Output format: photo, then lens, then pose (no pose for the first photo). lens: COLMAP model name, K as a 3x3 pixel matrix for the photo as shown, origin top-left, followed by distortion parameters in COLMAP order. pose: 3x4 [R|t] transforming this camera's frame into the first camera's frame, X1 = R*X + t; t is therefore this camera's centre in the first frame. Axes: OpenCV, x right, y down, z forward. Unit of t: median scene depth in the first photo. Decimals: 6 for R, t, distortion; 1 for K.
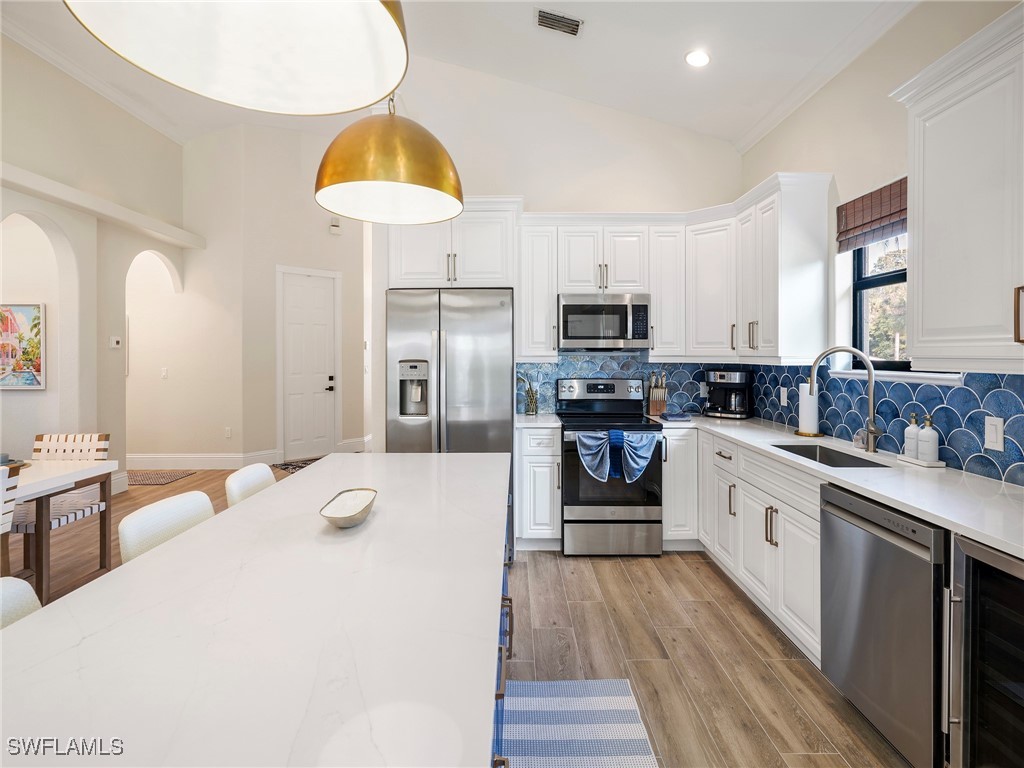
lens RADIAL K [[493.1, 0, 517.5], [0, 493.1, 355.4], [0, 0, 1]] dist [-0.005681, 0.000776]
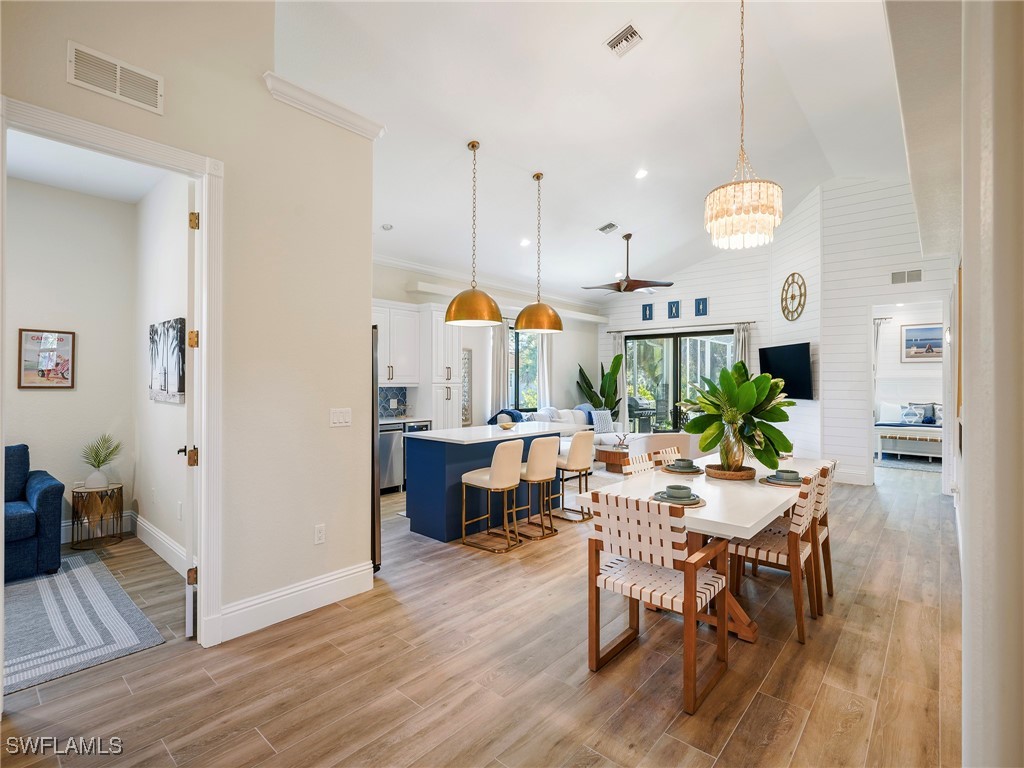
lens RADIAL K [[490.2, 0, 514.1], [0, 490.2, 388.7], [0, 0, 1]] dist [0.001214, 0.000929]
pose [[-0.746997, -0.014754, 0.664664, -1.208270], [-0.003711, 0.999831, 0.018024, -0.011903], [-0.664817, 0.010997, -0.746925, 1.588869]]
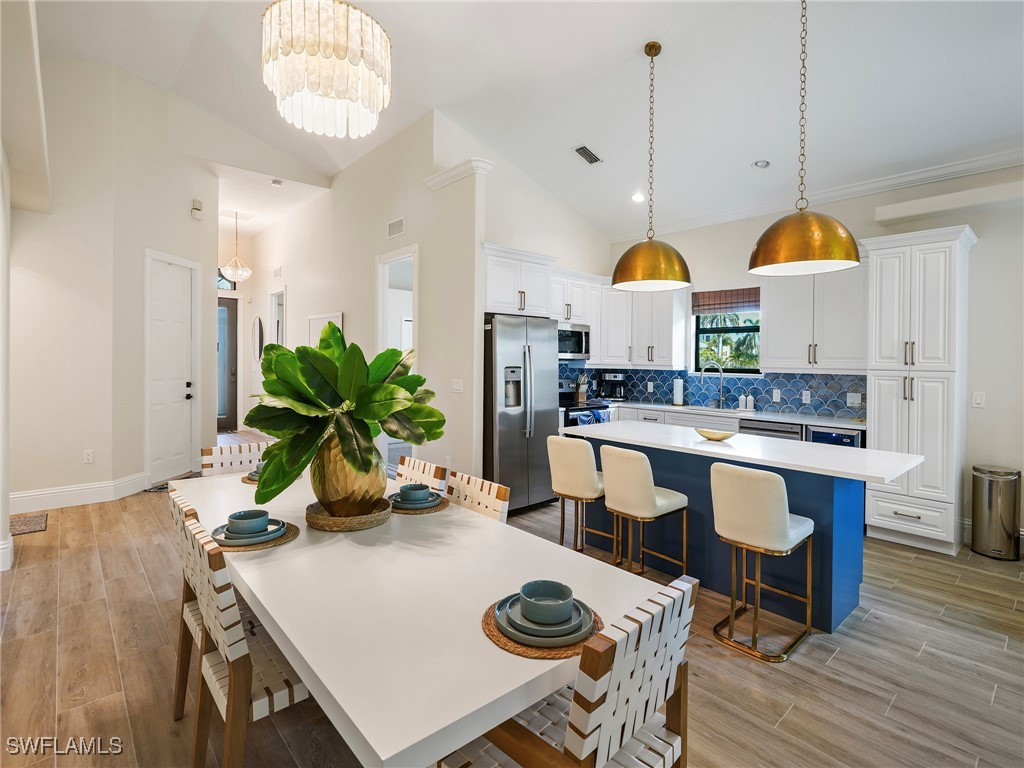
lens RADIAL K [[499.4, 0, 504.0], [0, 499.4, 363.3], [0, 0, 1]] dist [-0.002539, -0.000291]
pose [[0.754003, 0.006938, 0.656835, -1.128810], [-0.013643, 0.999894, 0.005099, -0.006822], [-0.656730, -0.012805, 0.754017, -0.044494]]
